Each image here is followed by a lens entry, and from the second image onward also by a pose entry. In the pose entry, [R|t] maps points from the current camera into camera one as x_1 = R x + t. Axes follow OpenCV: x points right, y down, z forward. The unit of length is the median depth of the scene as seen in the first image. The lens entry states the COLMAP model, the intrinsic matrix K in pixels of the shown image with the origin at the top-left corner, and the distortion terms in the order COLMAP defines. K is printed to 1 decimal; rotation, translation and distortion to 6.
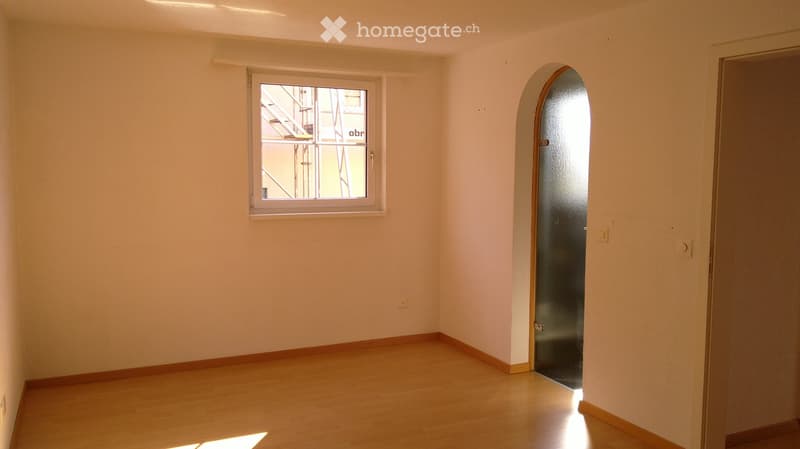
lens RADIAL K [[656.9, 0, 400.0], [0, 656.9, 224.5], [0, 0, 1]] dist [0.008706, -0.005213]
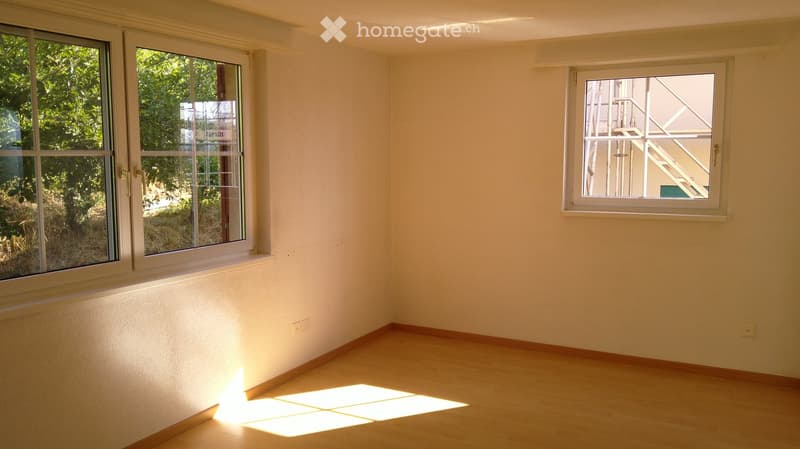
lens RADIAL K [[656.9, 0, 400.0], [0, 656.9, 224.5], [0, 0, 1]] dist [0.008706, -0.005213]
pose [[0.581835, 0.072077, -0.810106, 0.449730], [-0.066480, 0.996947, 0.040953, -0.017575], [0.810585, 0.030028, 0.584851, 0.187842]]
